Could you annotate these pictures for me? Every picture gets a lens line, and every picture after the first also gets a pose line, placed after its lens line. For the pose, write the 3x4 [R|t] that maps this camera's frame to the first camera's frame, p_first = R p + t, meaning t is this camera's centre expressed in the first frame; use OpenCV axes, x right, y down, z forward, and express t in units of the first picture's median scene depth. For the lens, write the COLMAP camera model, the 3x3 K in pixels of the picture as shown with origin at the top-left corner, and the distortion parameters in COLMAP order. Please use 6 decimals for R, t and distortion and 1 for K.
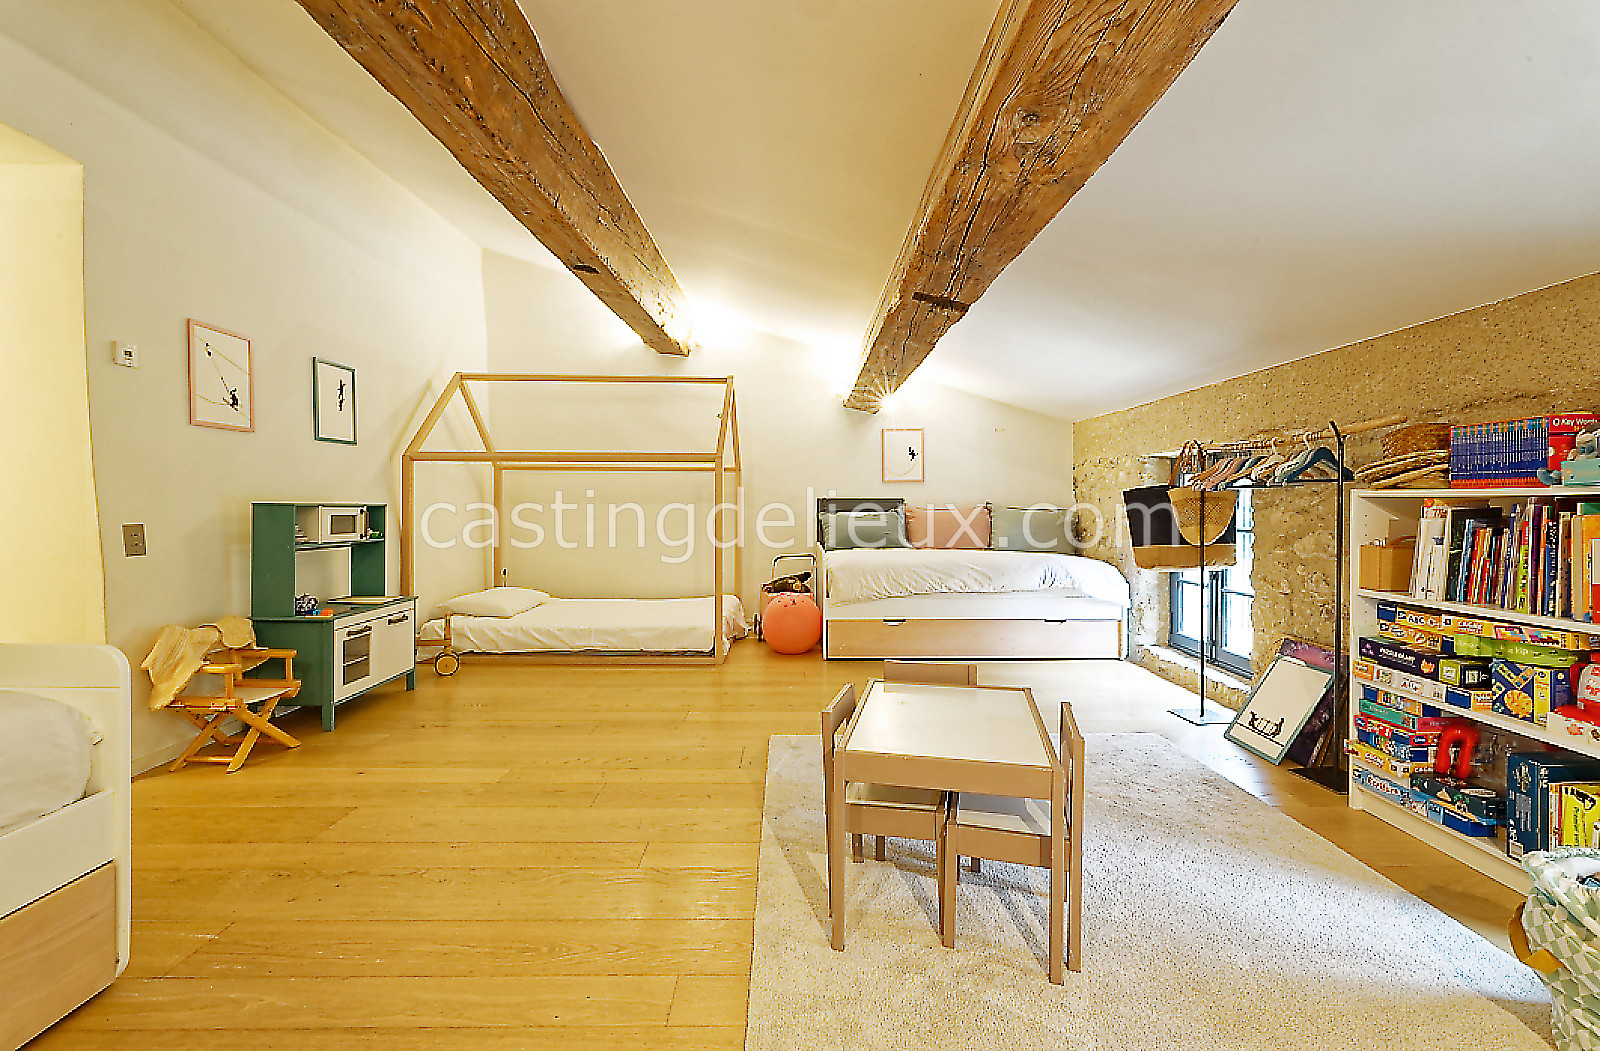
lens RADIAL K [[666.3, 0, 800.1], [0, 666.3, 514.8], [0, 0, 1]] dist [-0.000190, 0.001717]
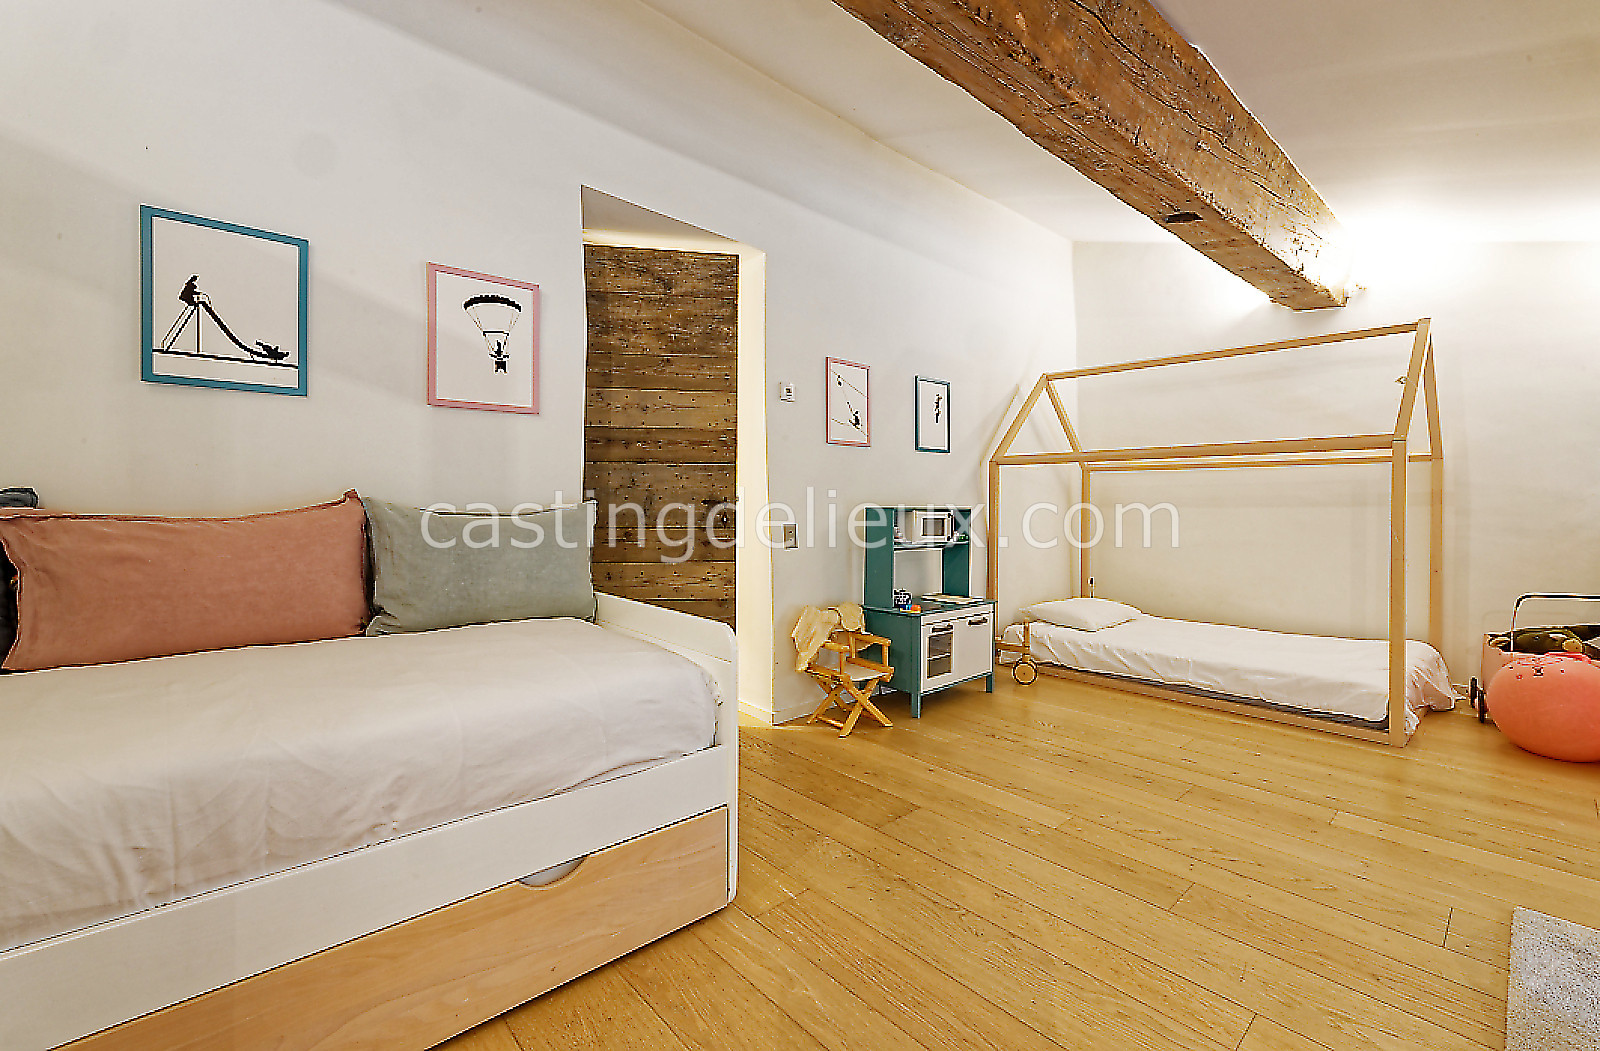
lens RADIAL K [[666.3, 0, 801.8], [0, 666.3, 513.4], [0, 0, 1]] dist [-0.000190, 0.001717]
pose [[0.659932, 0.006820, -0.751294, -0.018994], [-0.012528, 0.999920, -0.001928, -0.003030], [0.751221, 0.010685, 0.659965, 0.140434]]
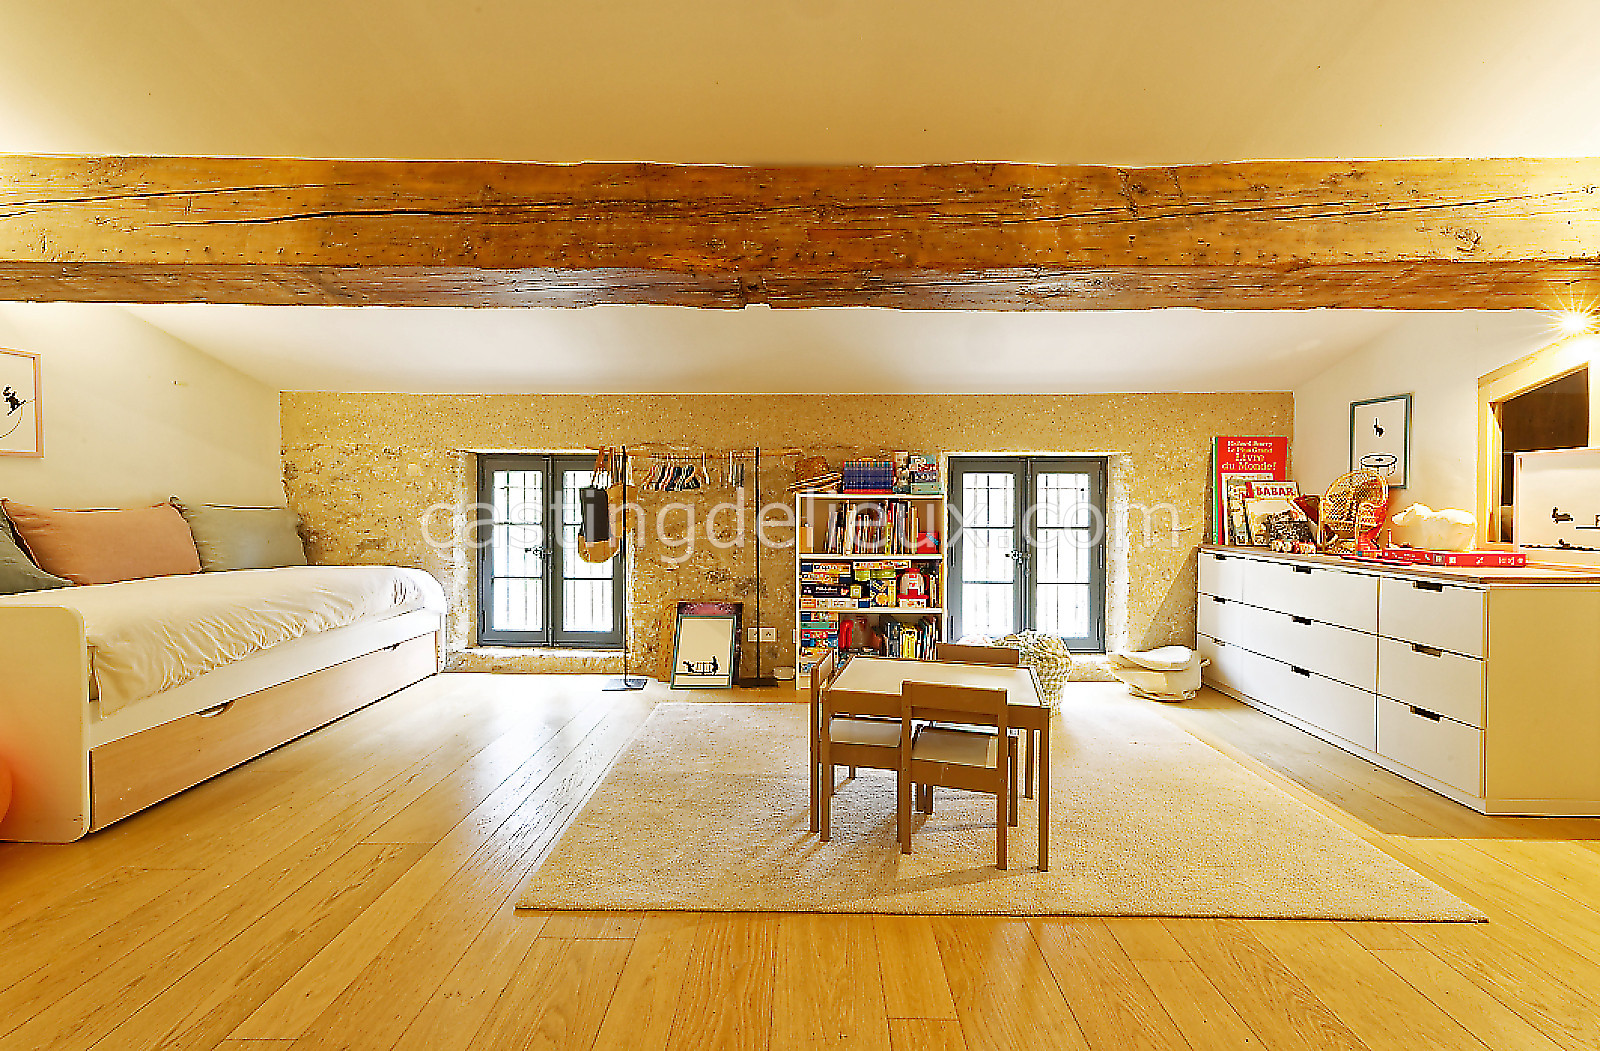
lens RADIAL K [[666.3, 0, 803.7], [0, 666.3, 513.2], [0, 0, 1]] dist [-0.000190, 0.001717]
pose [[0.031472, -0.020796, 0.999288, -0.590620], [0.012083, 0.999718, 0.020424, -0.016875], [-0.999432, 0.011432, 0.031714, 0.707990]]
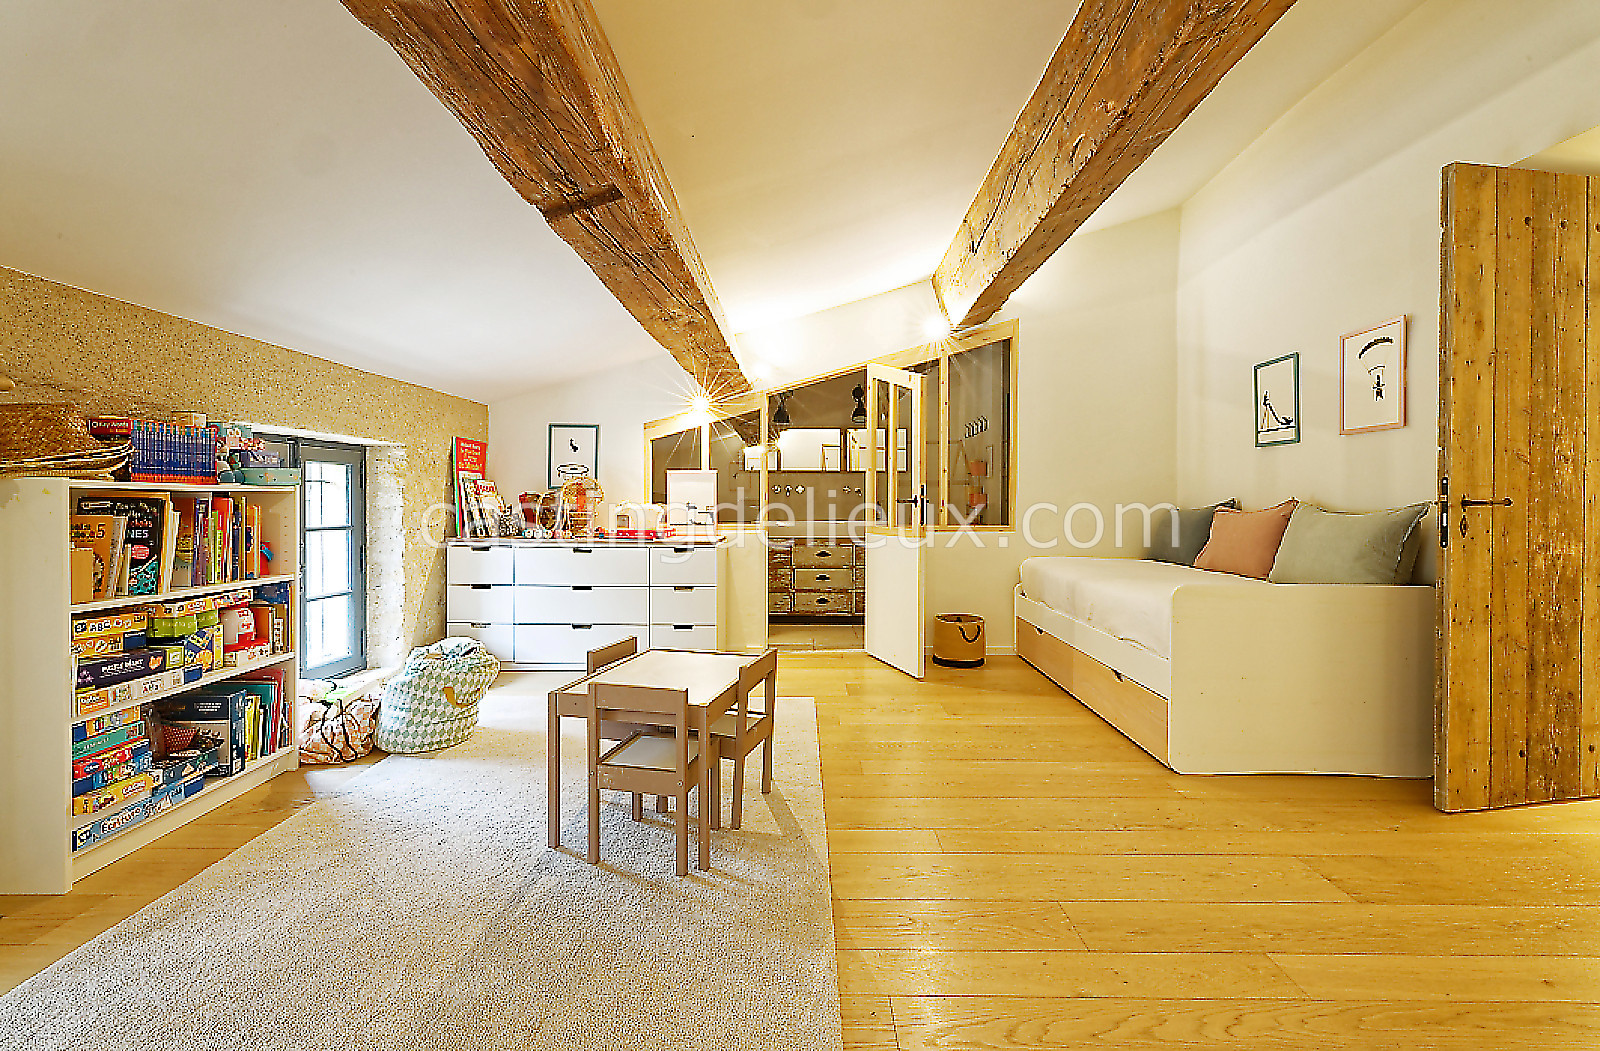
lens RADIAL K [[666.3, 0, 796.6], [0, 666.3, 511.2], [0, 0, 1]] dist [-0.000190, 0.001717]
pose [[-0.999519, -0.010118, 0.029323, -0.023896], [-0.009248, 0.999517, 0.029681, -0.022561], [-0.029609, 0.029395, -0.999129, 1.315375]]
